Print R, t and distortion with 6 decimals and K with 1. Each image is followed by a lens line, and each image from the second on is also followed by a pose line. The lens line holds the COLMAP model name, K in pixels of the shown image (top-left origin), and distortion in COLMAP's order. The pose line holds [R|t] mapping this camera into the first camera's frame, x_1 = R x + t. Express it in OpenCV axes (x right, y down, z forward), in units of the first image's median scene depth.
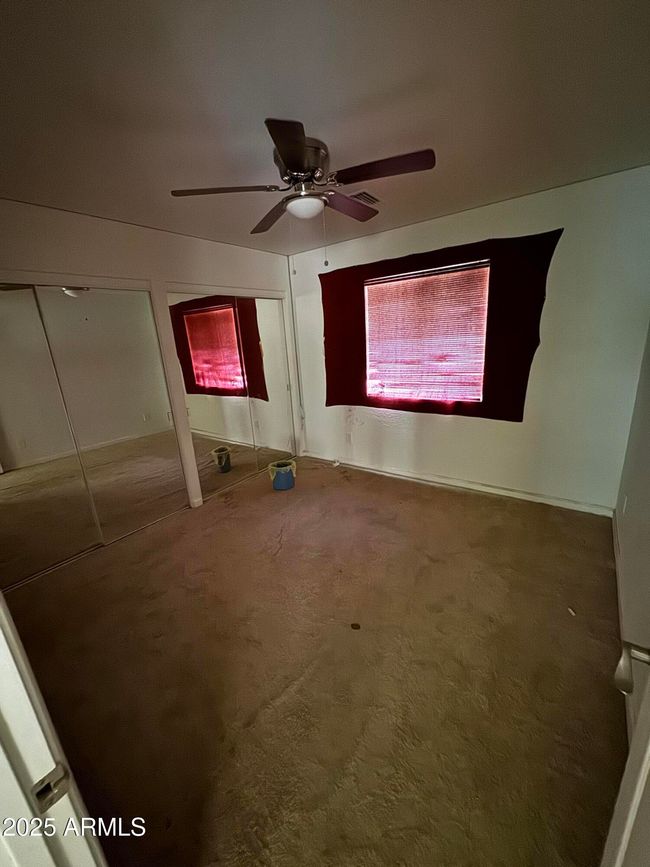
lens RADIAL K [[345.9, 0, 325.5], [0, 345.9, 434.9], [0, 0, 1]] dist [-0.001150, -0.000623]
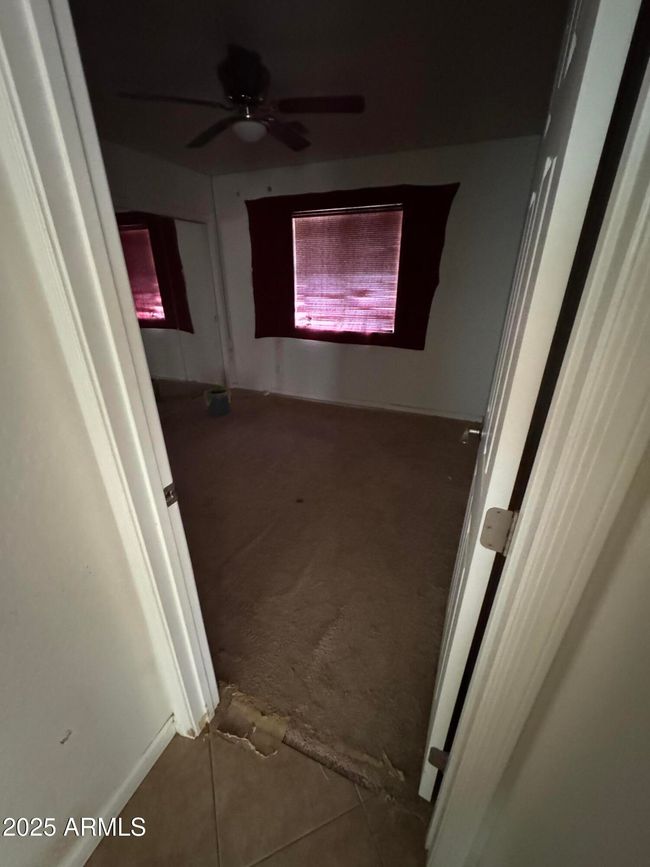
lens RADIAL K [[345.9, 0, 325.8], [0, 345.9, 433.3], [0, 0, 1]] dist [-0.001150, -0.000623]
pose [[0.971012, -0.038519, 0.235906, -0.061947], [0.005064, 0.990024, 0.140806, 0.069623], [-0.238977, -0.135530, 0.961521, -0.121527]]
